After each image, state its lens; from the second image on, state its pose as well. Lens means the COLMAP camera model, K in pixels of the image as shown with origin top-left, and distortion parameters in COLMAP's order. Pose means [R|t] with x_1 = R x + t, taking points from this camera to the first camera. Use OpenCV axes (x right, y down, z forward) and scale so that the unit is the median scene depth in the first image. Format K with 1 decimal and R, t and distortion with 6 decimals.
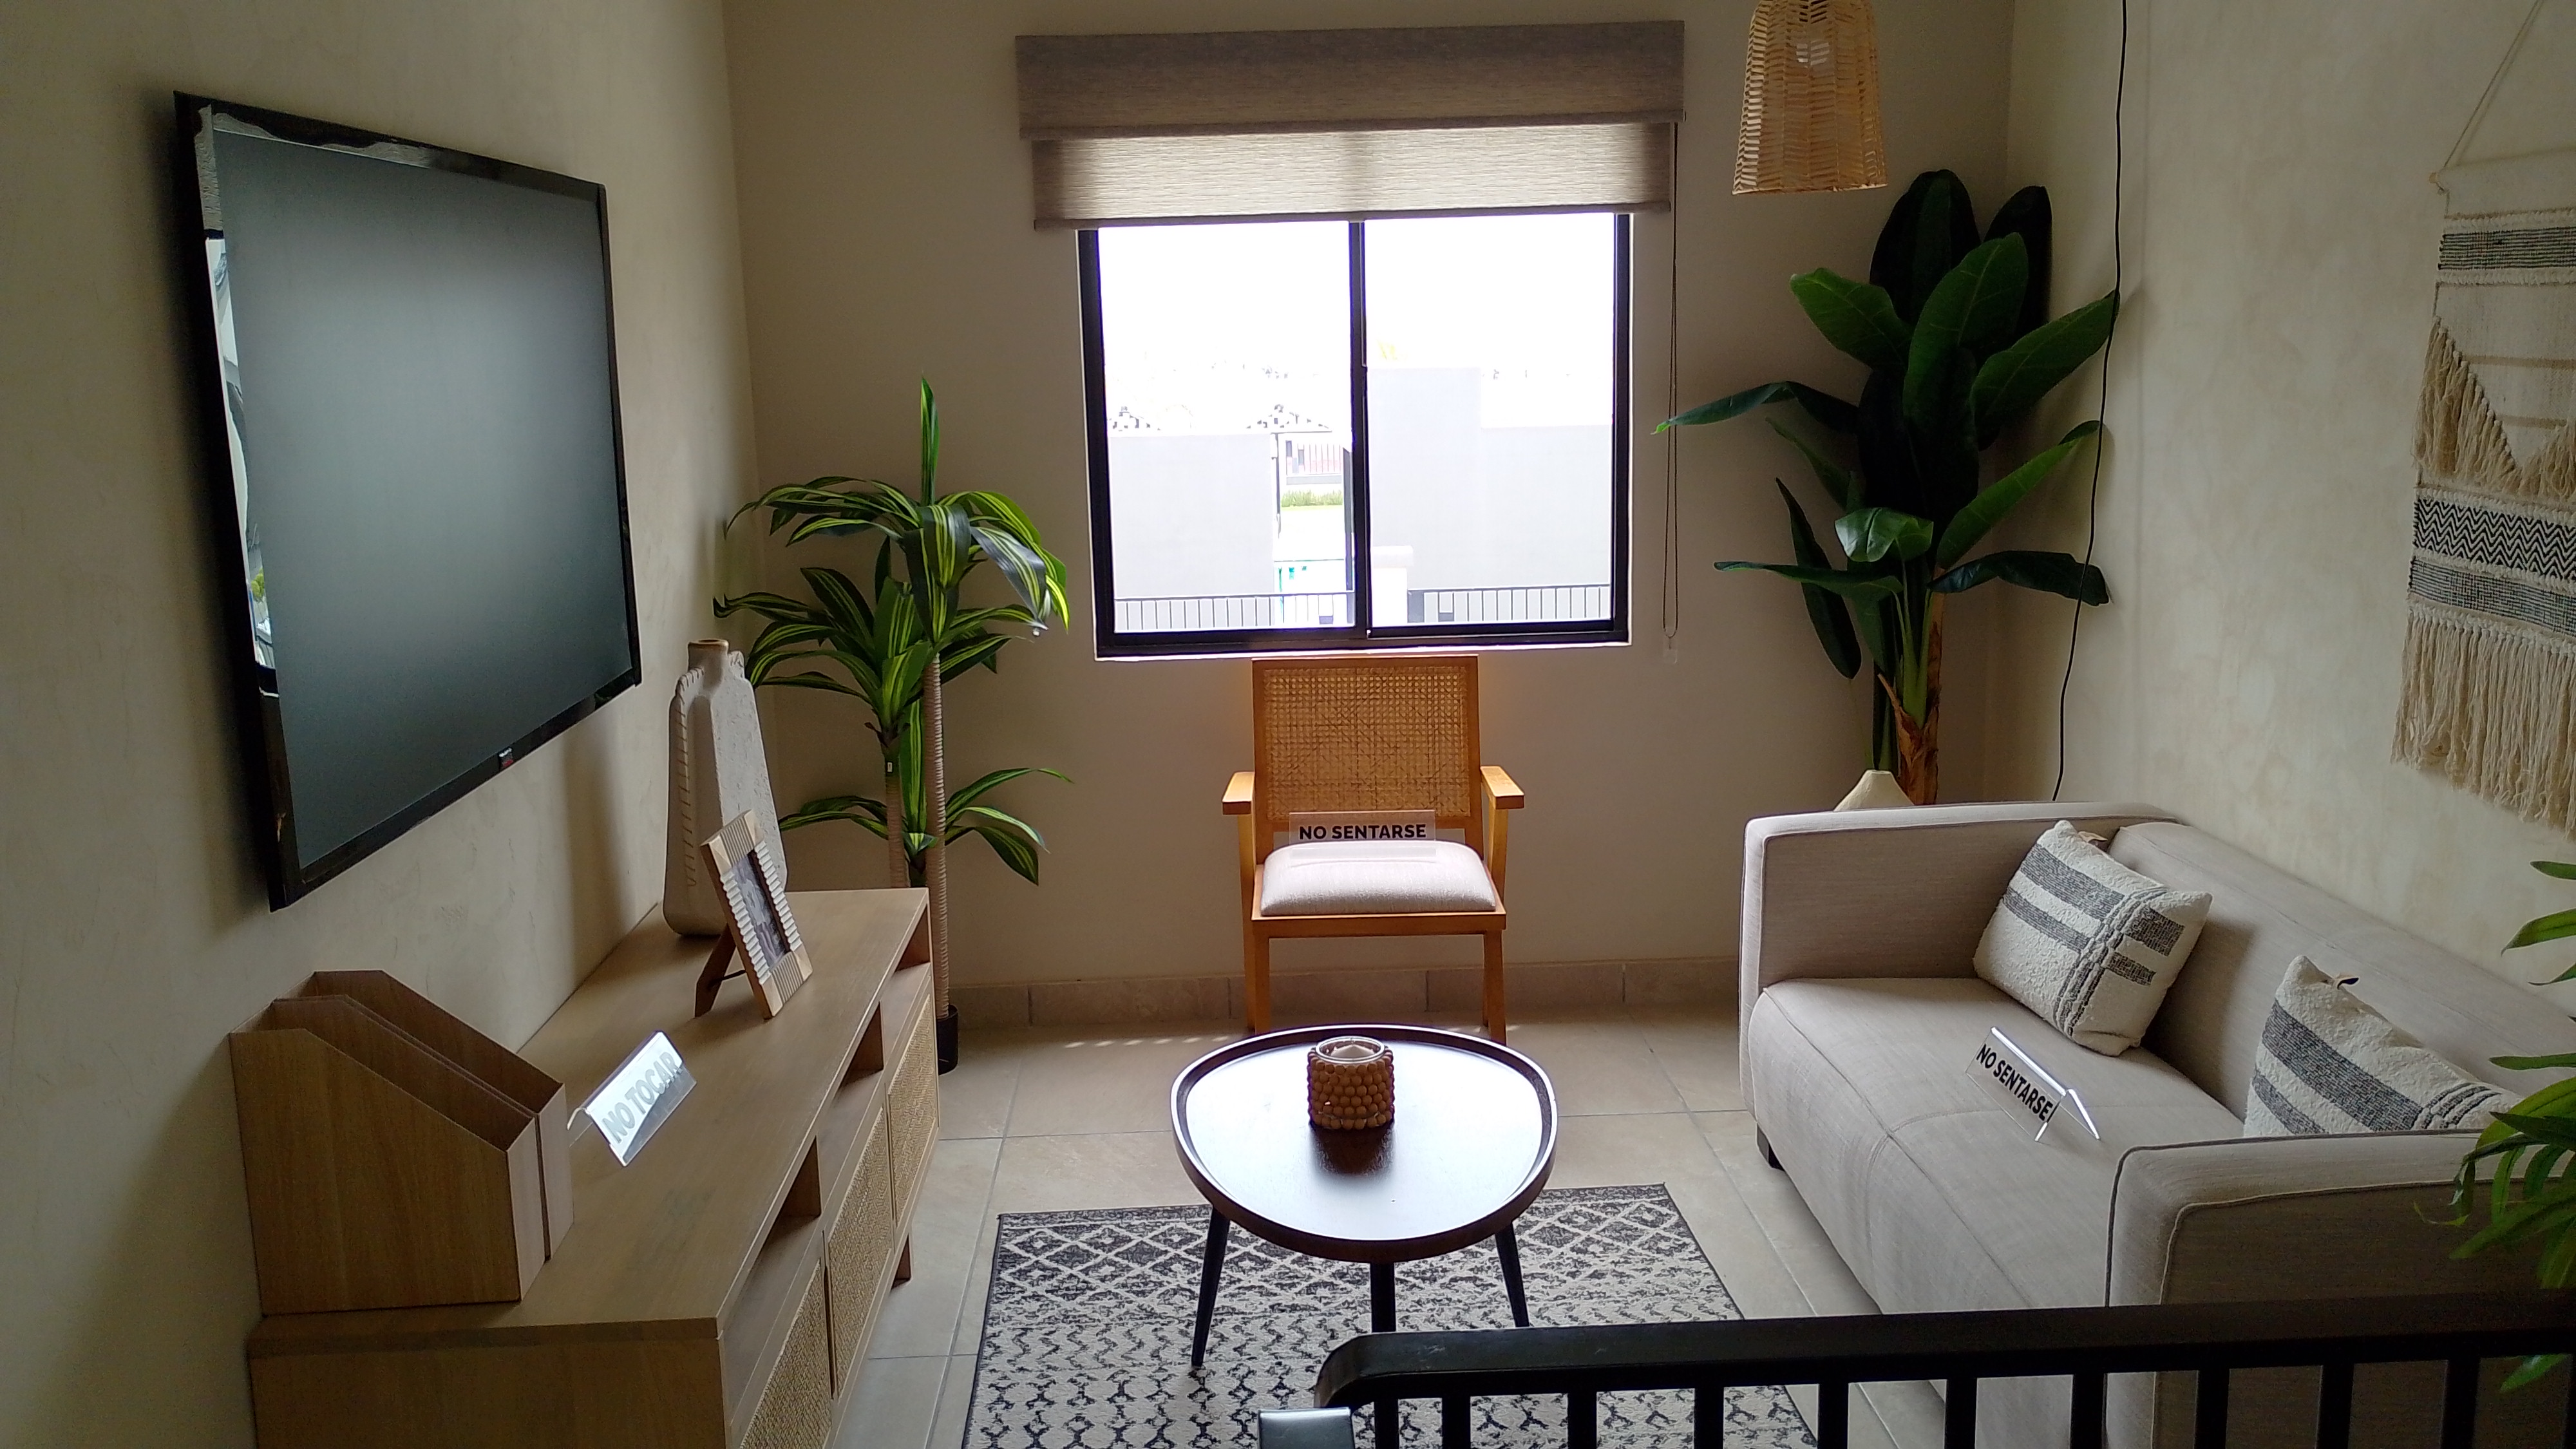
lens RADIAL K [[2127.7, 0, 1288.0], [0, 2127.7, 724.5], [0, 0, 1]] dist [0.069668, -0.081925]
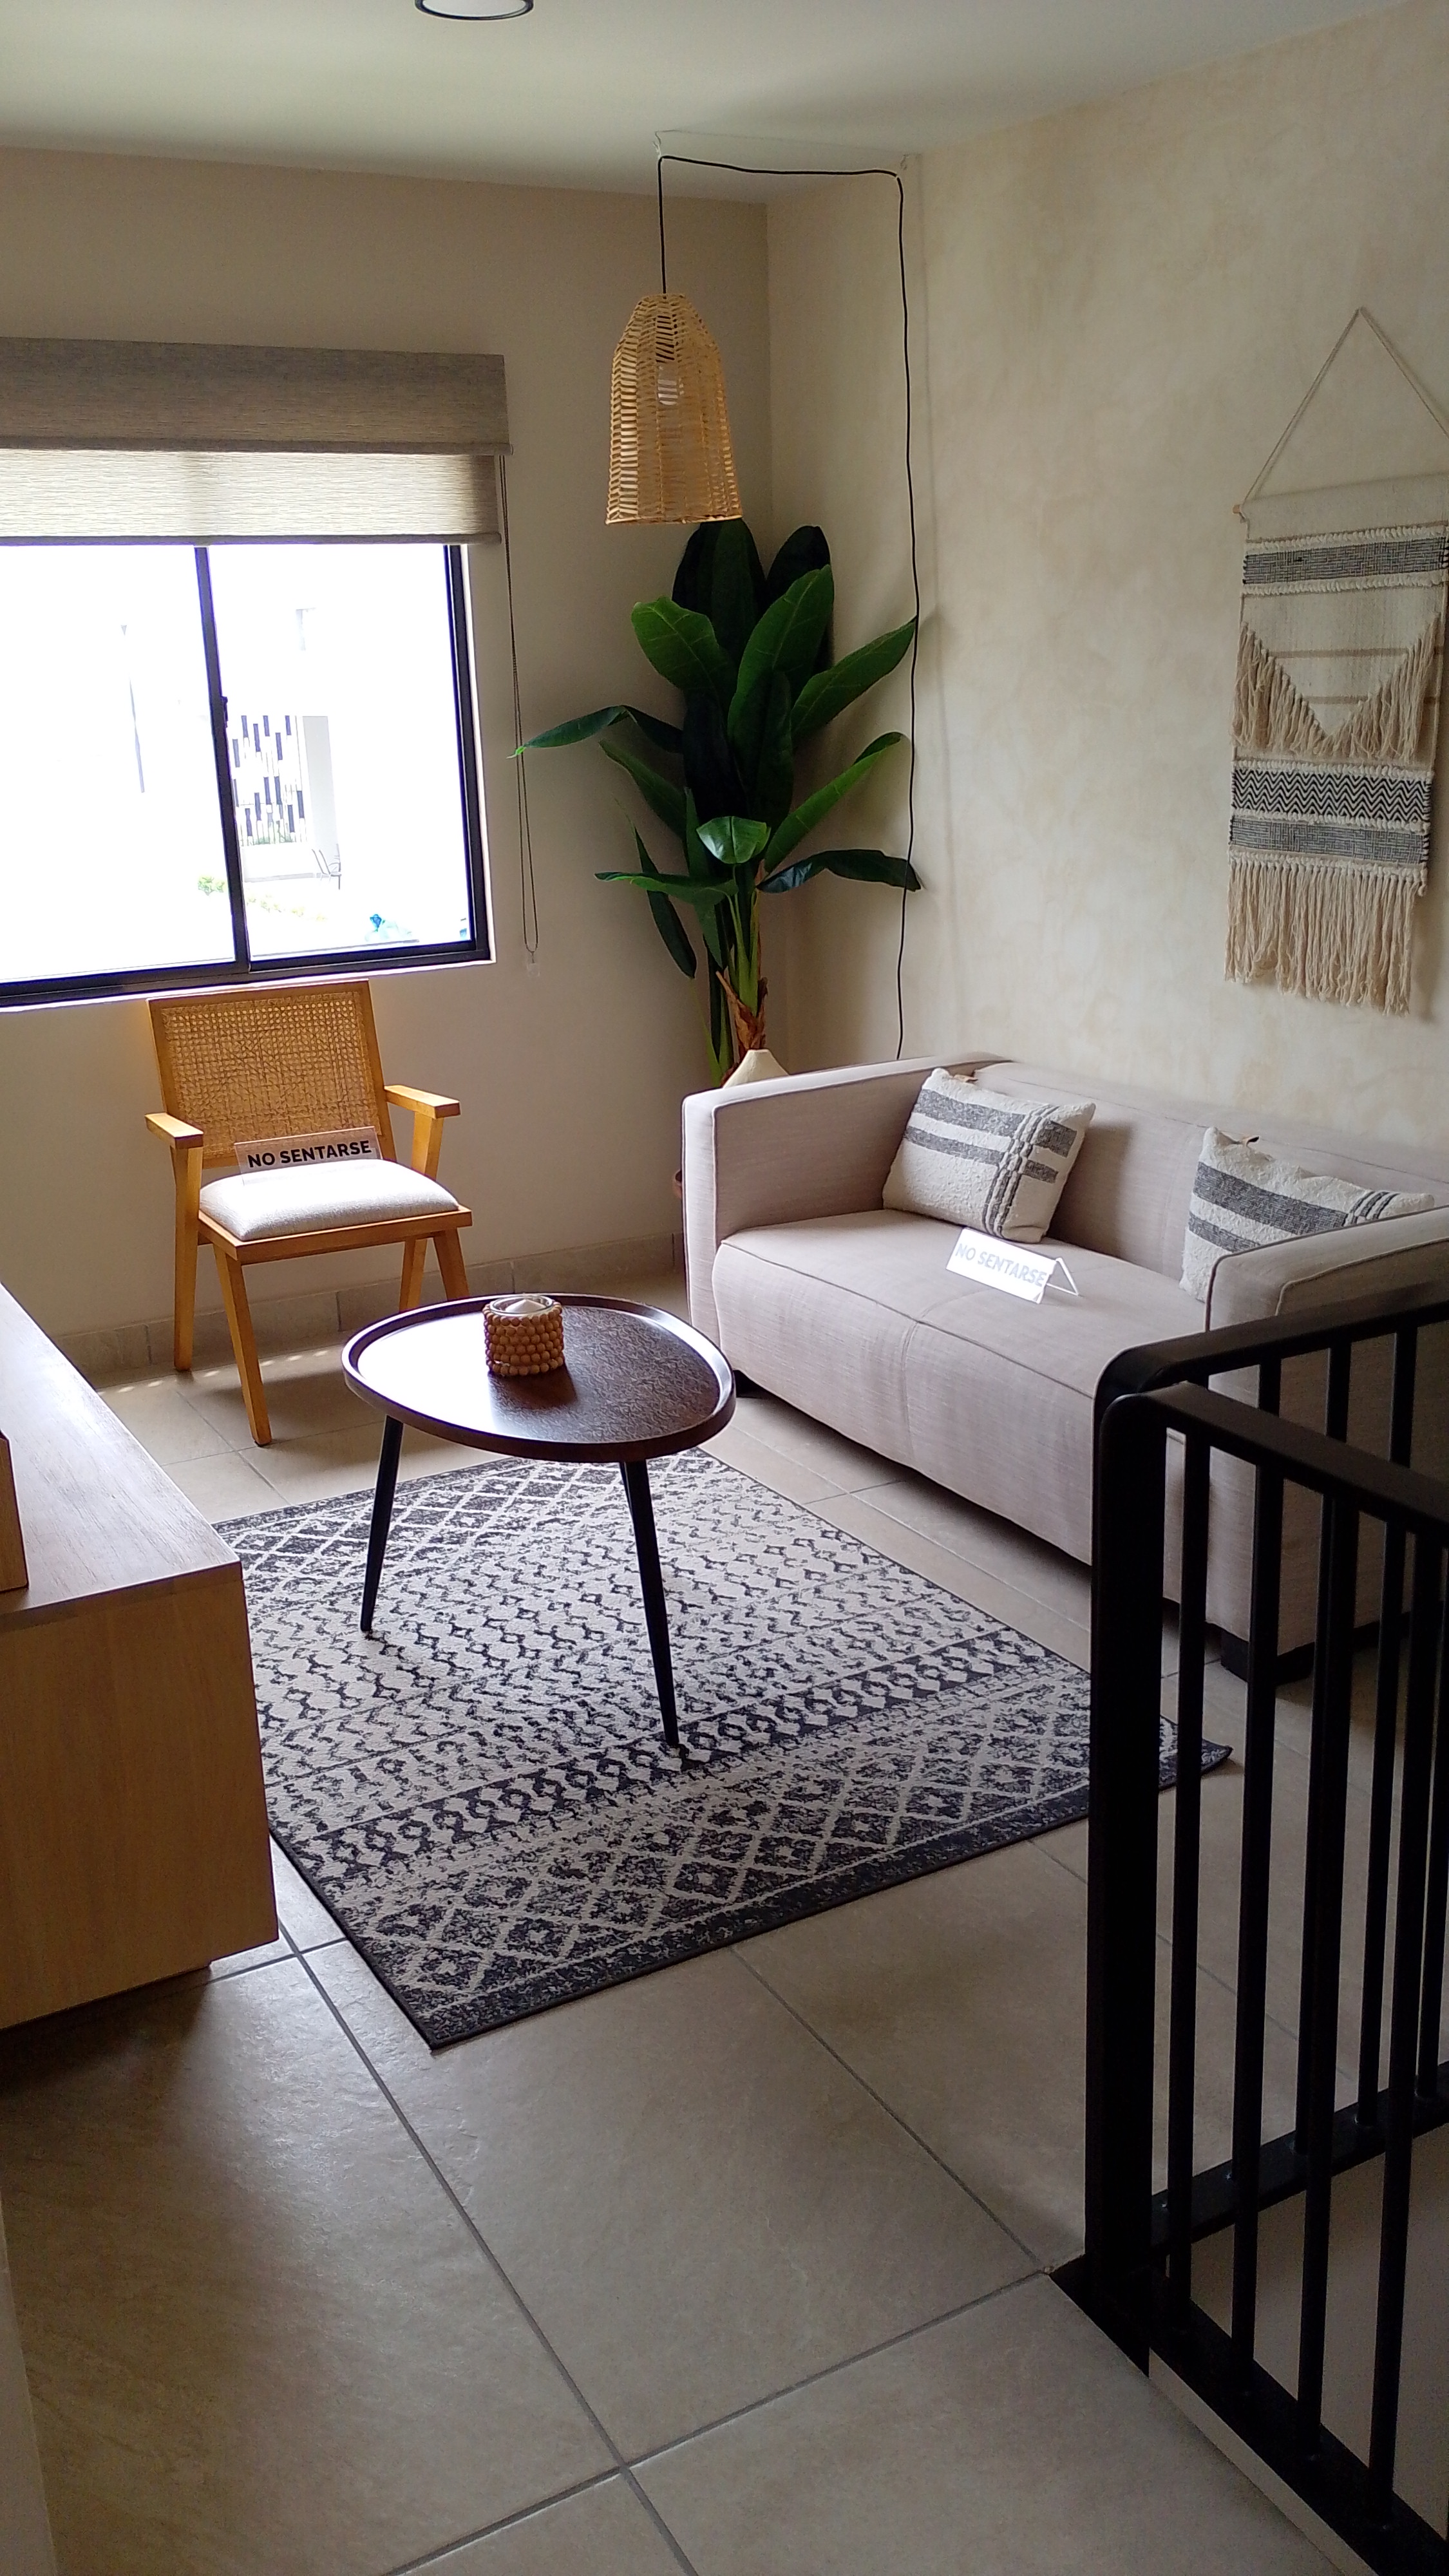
lens RADIAL K [[2127.7, 0, 724.5], [0, 2127.7, 1288.0], [0, 0, 1]] dist [0.069668, -0.081925]
pose [[0.895728, -0.132583, 0.424375, -0.267845], [0.097842, 0.989884, 0.102744, 0.032441], [-0.433704, -0.050509, 0.899639, -0.024781]]
